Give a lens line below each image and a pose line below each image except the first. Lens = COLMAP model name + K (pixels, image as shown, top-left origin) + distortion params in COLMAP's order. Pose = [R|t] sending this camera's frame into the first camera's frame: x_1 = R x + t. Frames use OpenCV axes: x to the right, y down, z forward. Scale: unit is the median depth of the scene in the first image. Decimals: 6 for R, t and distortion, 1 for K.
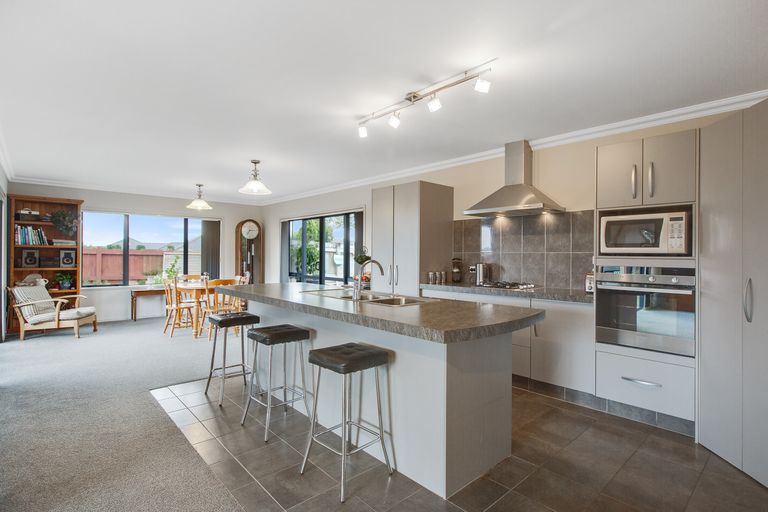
lens RADIAL K [[385.1, 0, 384.0], [0, 385.1, 256.0], [0, 0, 1]] dist [0.025520, -0.000230]
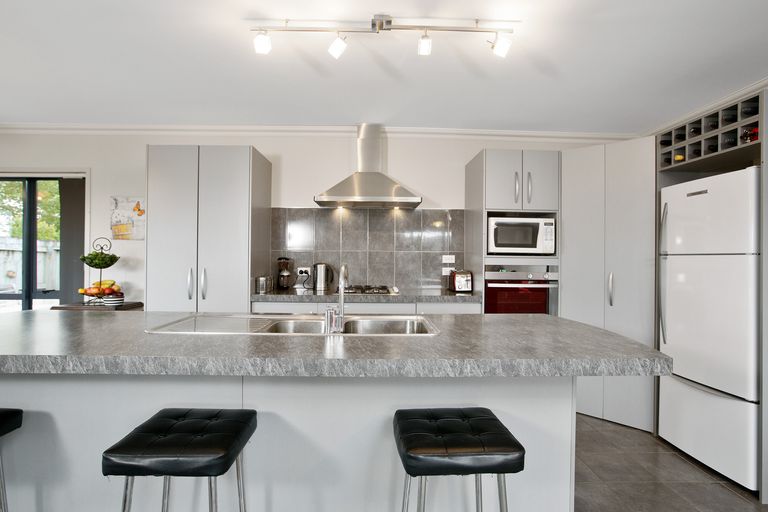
lens RADIAL K [[410.4, 0, 384.0], [0, 410.4, 256.0], [0, 0, 1]] dist [-0.063010, 0.040198]
pose [[0.661696, -0.000806, 0.749772, -0.291762], [-0.003351, 0.999986, 0.004033, -0.001257], [-0.749765, -0.005181, 0.661684, 0.334776]]
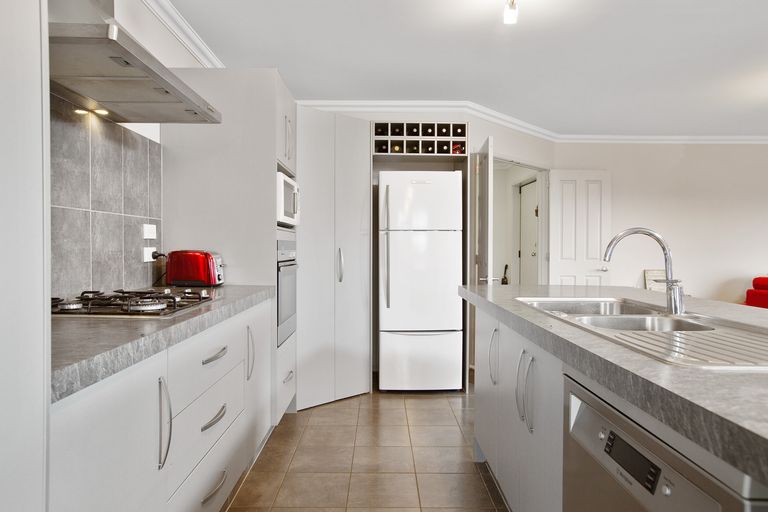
lens RADIAL K [[493.0, 0, 384.0], [0, 493.0, 256.0], [0, 0, 1]] dist [0.000962, 0.000413]
pose [[-0.736900, -0.021115, 0.675672, -0.133752], [-0.006933, 0.999696, 0.023681, 0.021042], [-0.675966, 0.012766, -0.736822, 1.039899]]
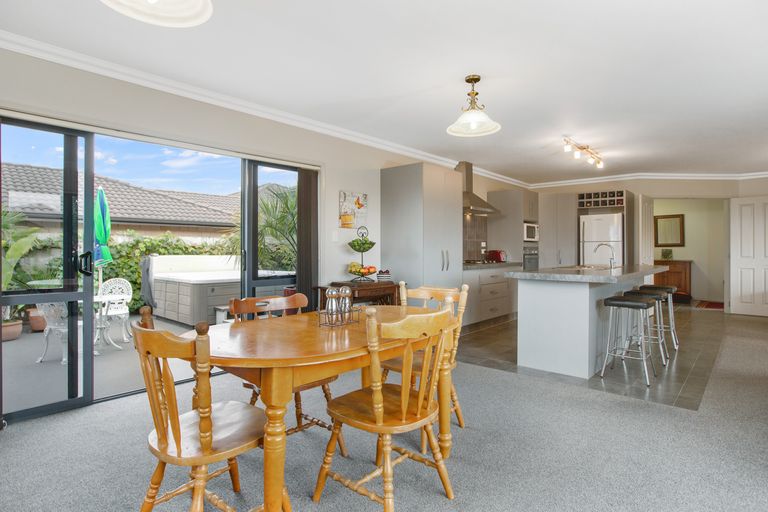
lens RADIAL K [[410.4, 0, 384.0], [0, 410.4, 256.0], [0, 0, 1]] dist [-0.063010, 0.040198]
pose [[-0.089065, -0.024097, 0.995734, -1.042977], [0.000143, 0.999707, 0.024206, 0.014301], [-0.996026, 0.002298, -0.089035, 1.312105]]
